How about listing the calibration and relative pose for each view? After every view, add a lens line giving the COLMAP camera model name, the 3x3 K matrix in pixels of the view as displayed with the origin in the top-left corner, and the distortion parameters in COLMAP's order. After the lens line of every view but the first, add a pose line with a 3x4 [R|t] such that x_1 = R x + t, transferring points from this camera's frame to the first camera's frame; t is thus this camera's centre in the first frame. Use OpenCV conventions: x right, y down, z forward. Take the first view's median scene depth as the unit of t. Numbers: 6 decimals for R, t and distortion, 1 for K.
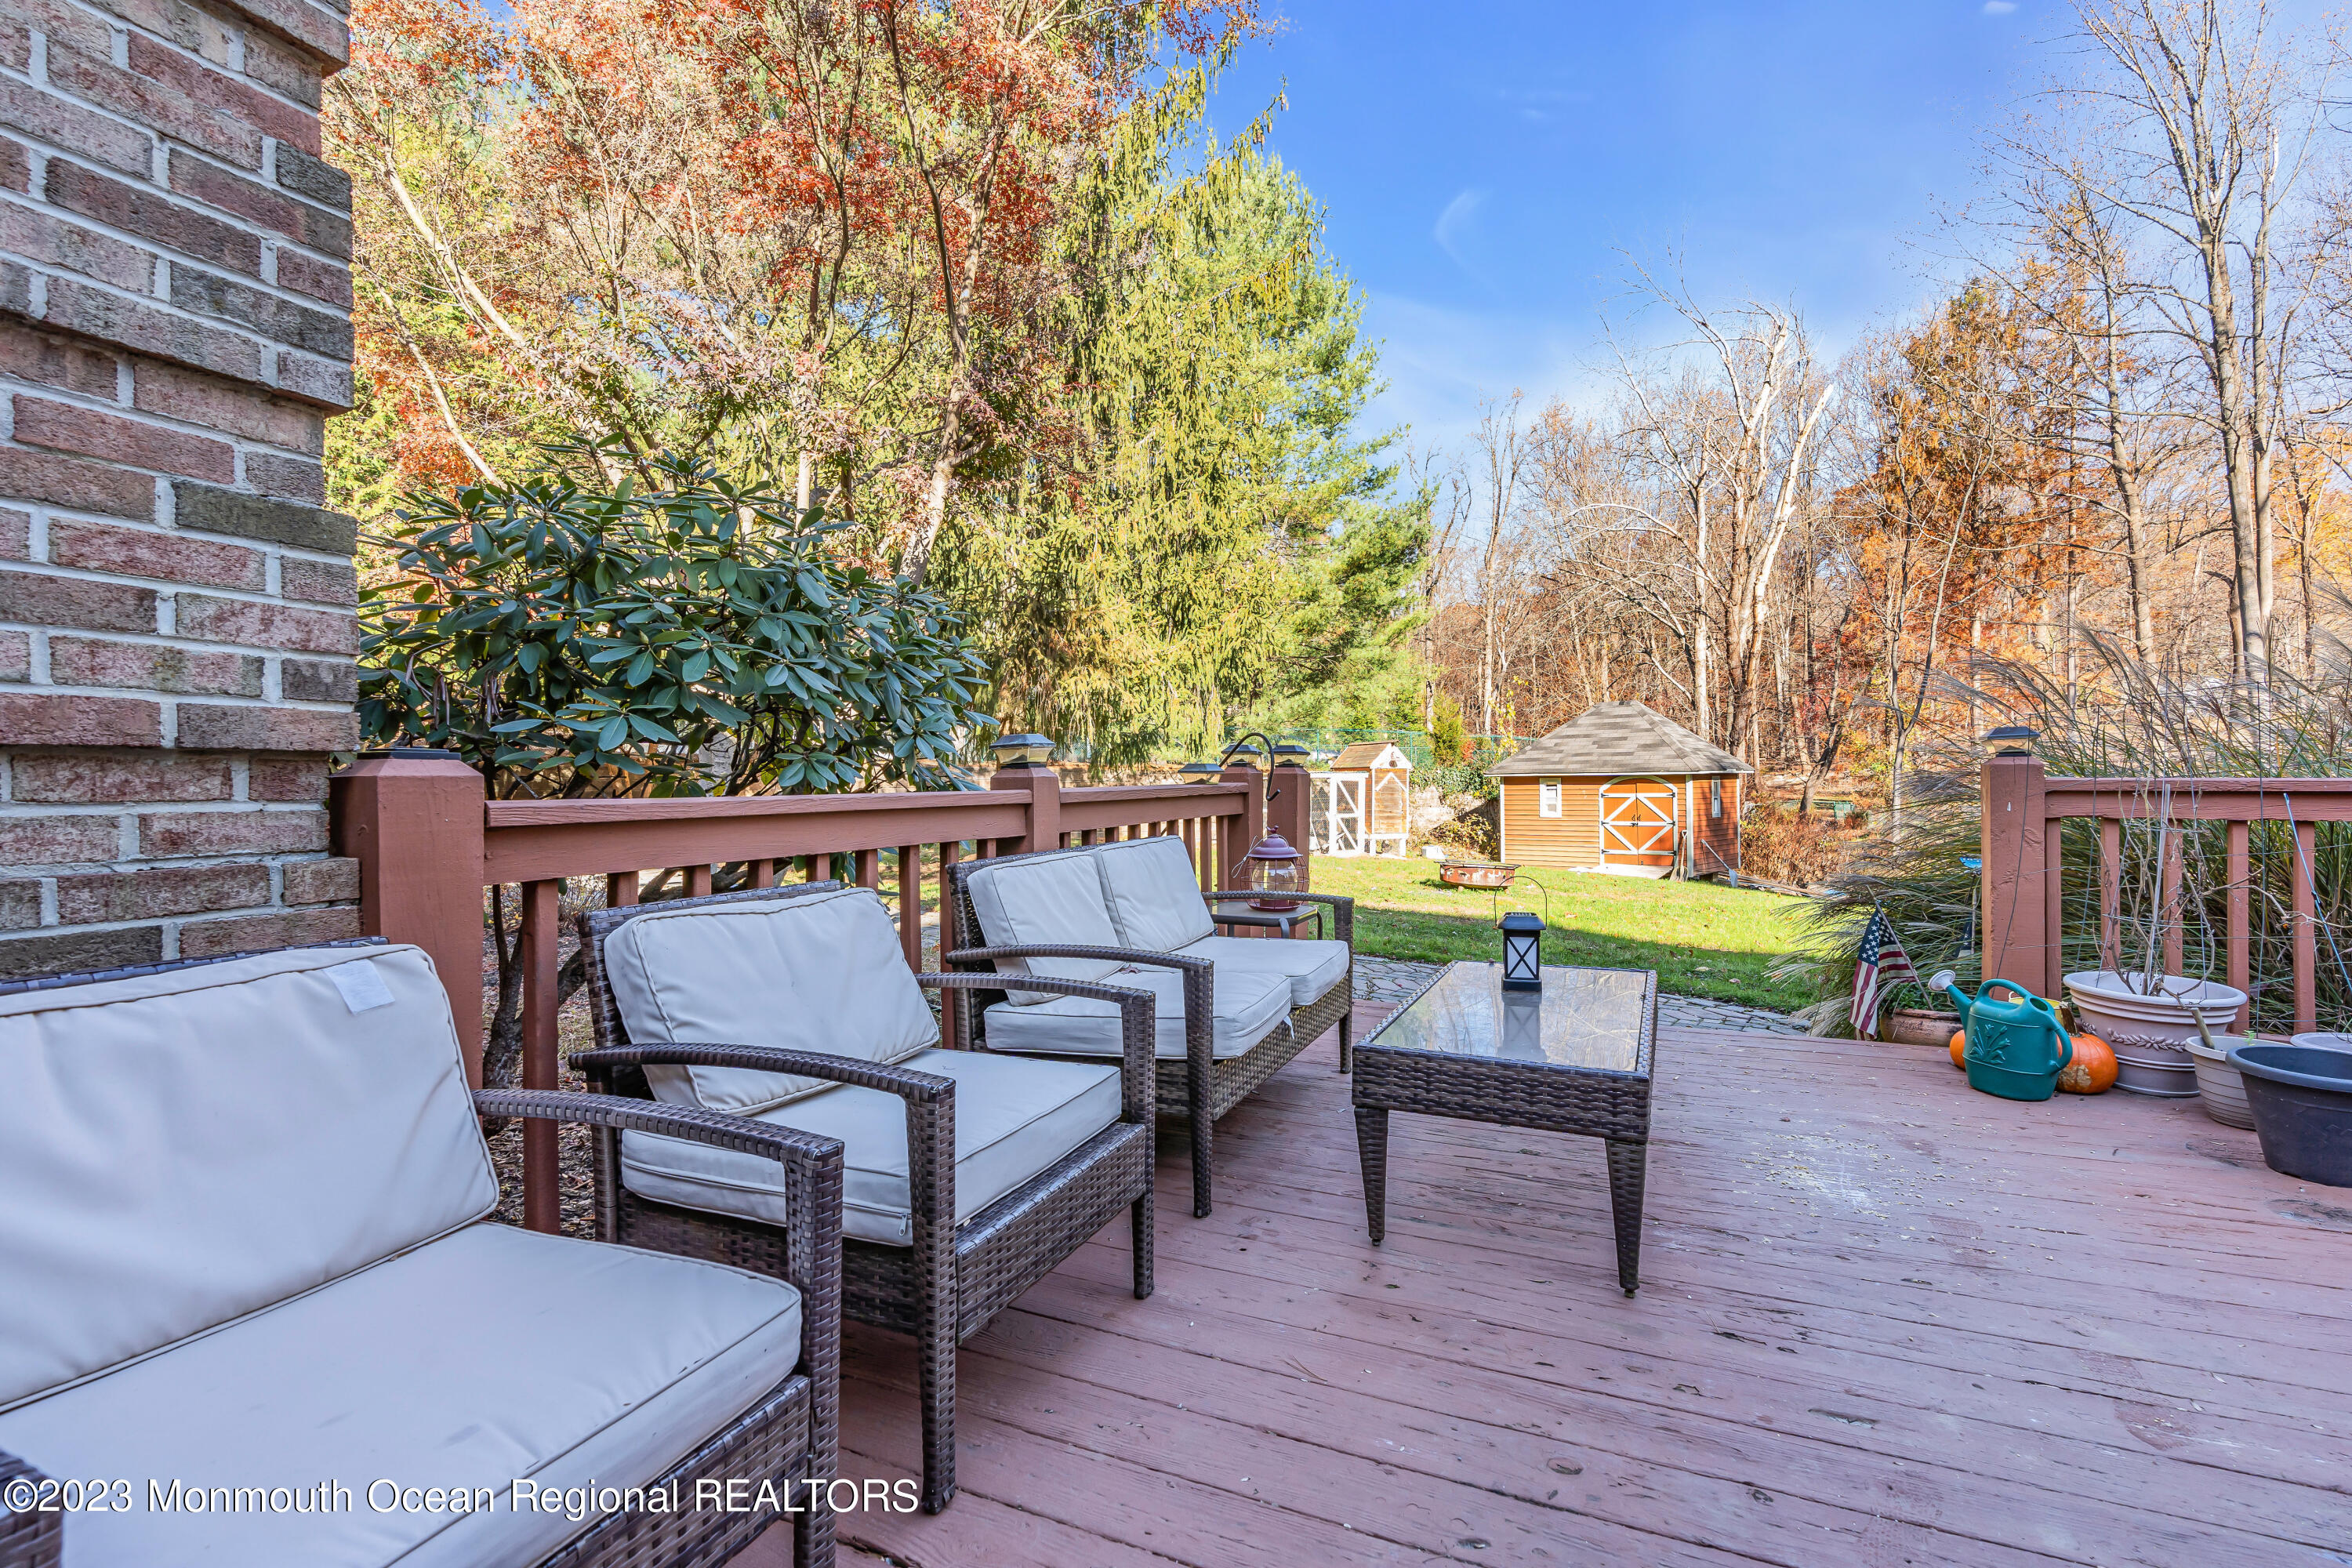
lens RADIAL K [[1066.5, 0, 1193.5], [0, 1066.5, 789.5], [0, 0, 1]] dist [-0.002679, 0.000397]
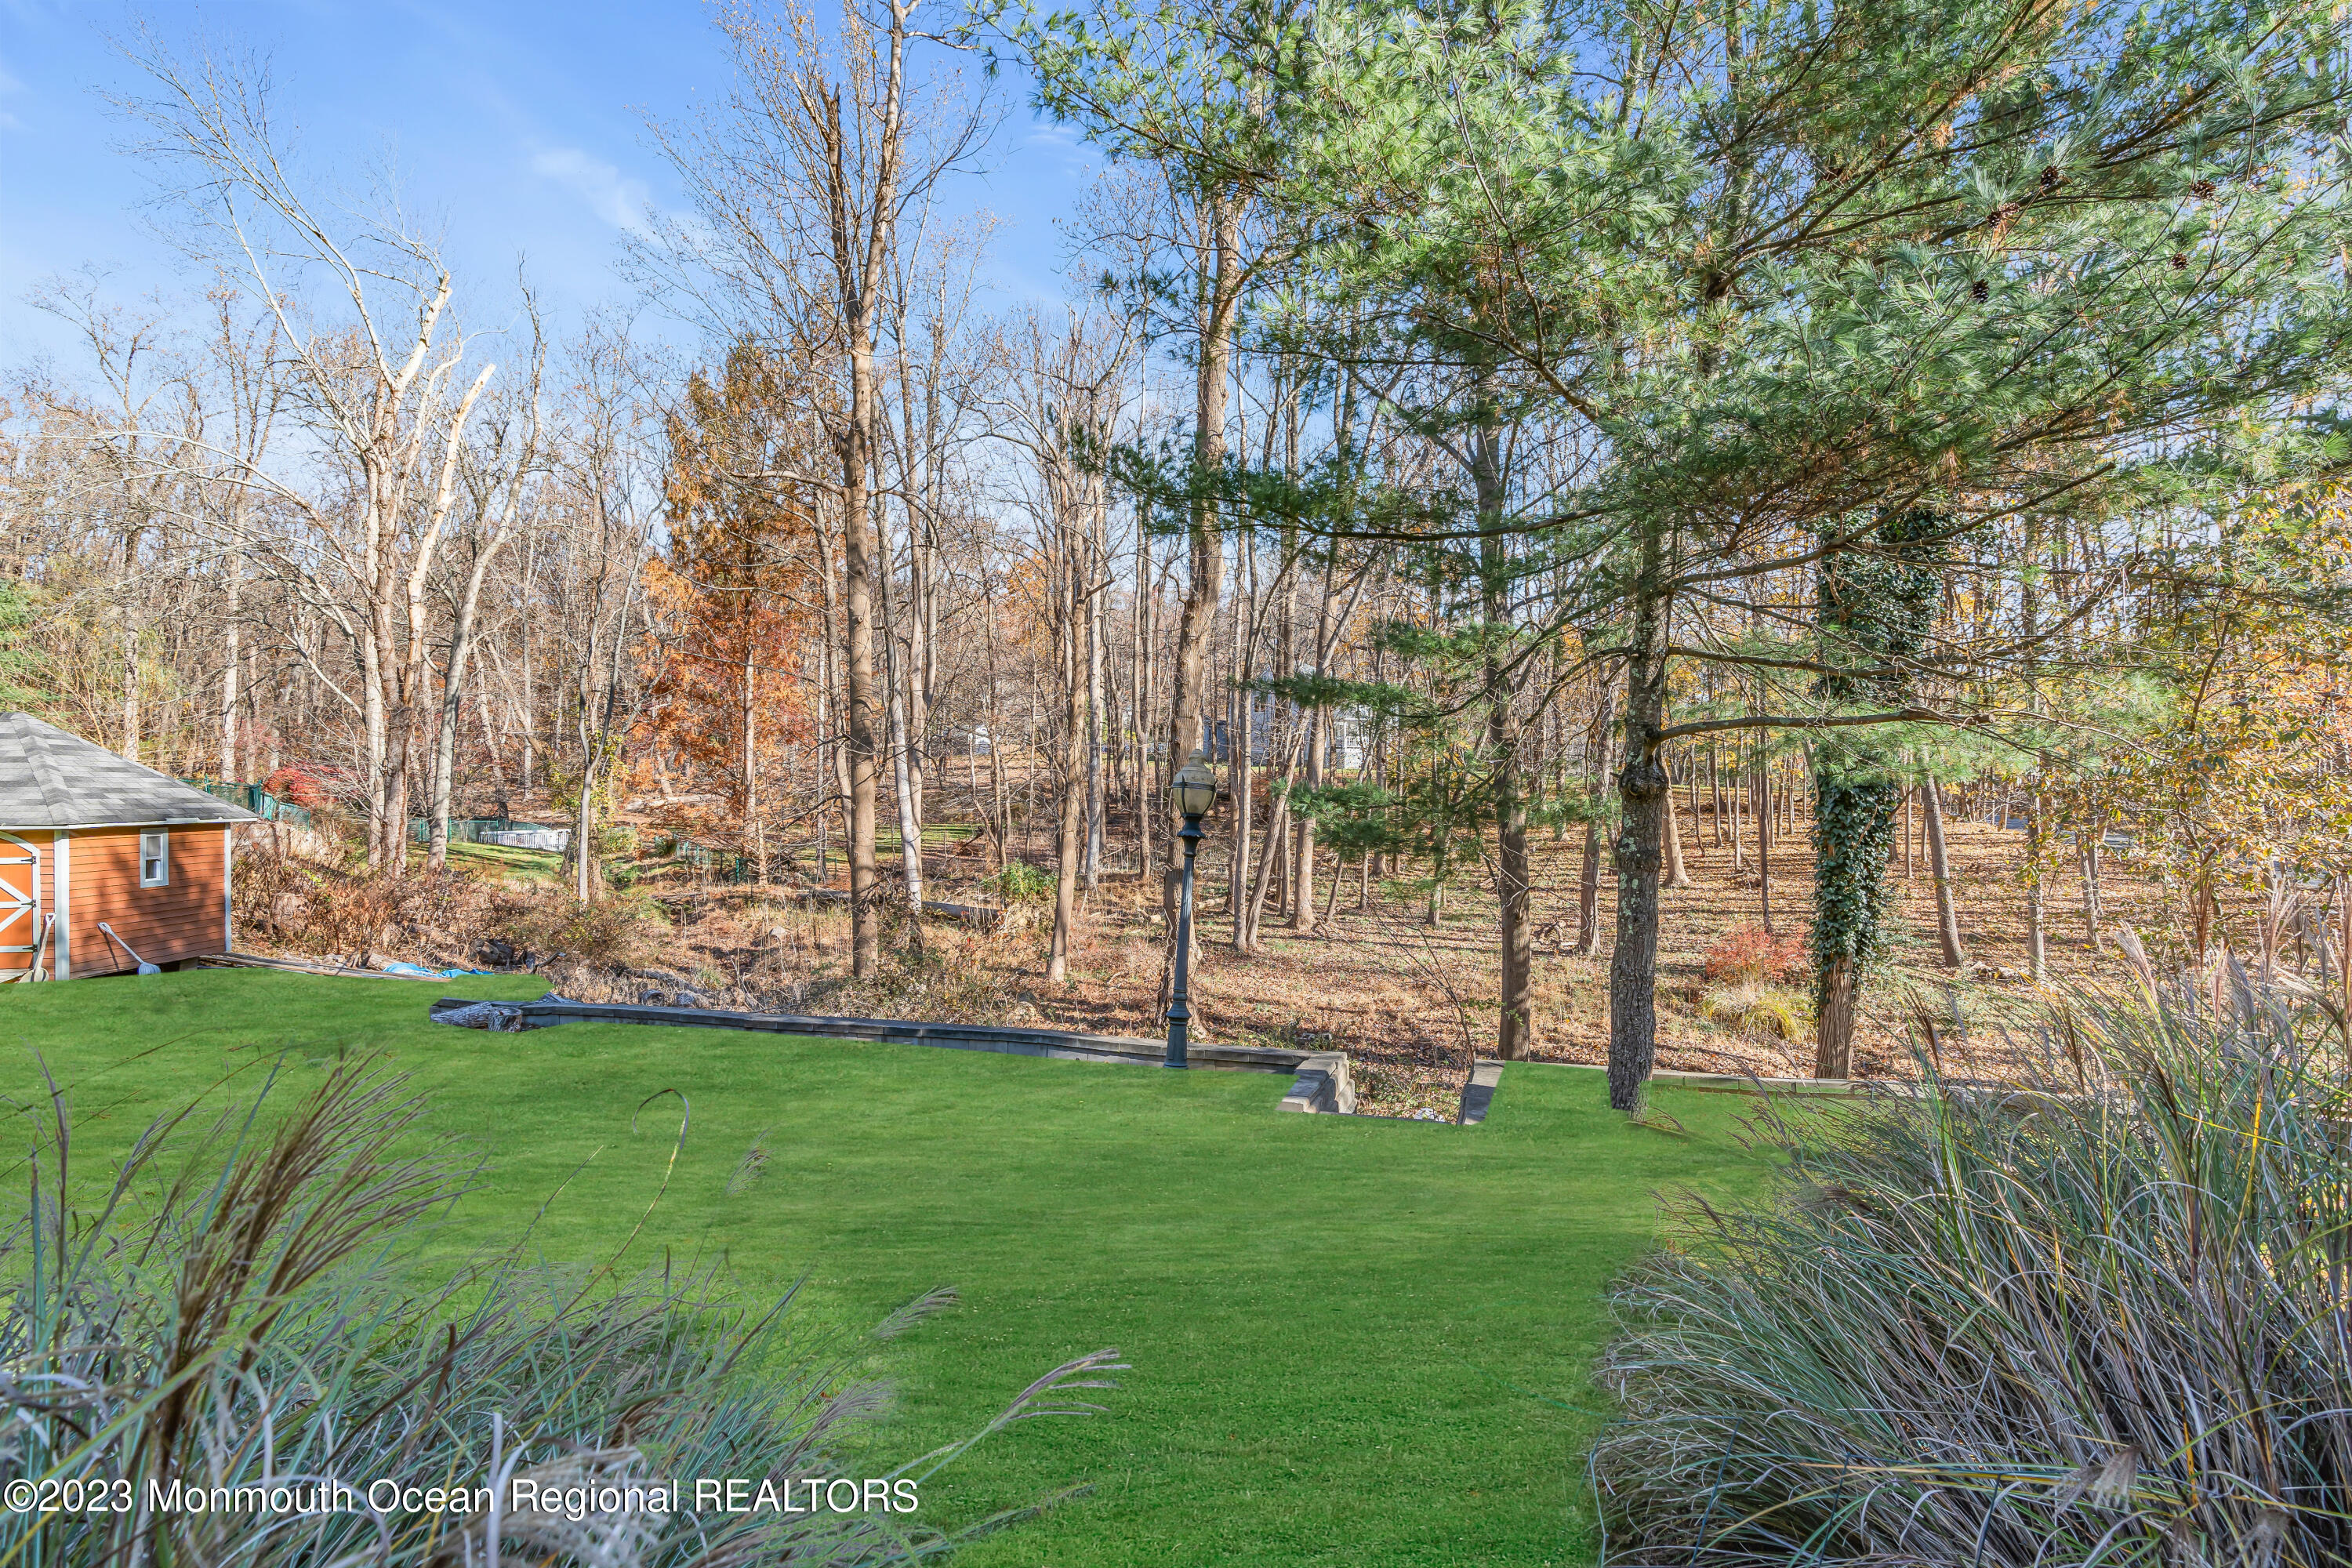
lens RADIAL K [[1066.5, 0, 1175.1], [0, 1066.5, 795.6], [0, 0, 1]] dist [-0.002679, 0.000397]
pose [[0.616941, 0.006021, 0.786987, 0.352682], [0.000484, 0.999968, -0.008031, -0.028090], [-0.787009, 0.005336, 0.616918, 0.037045]]
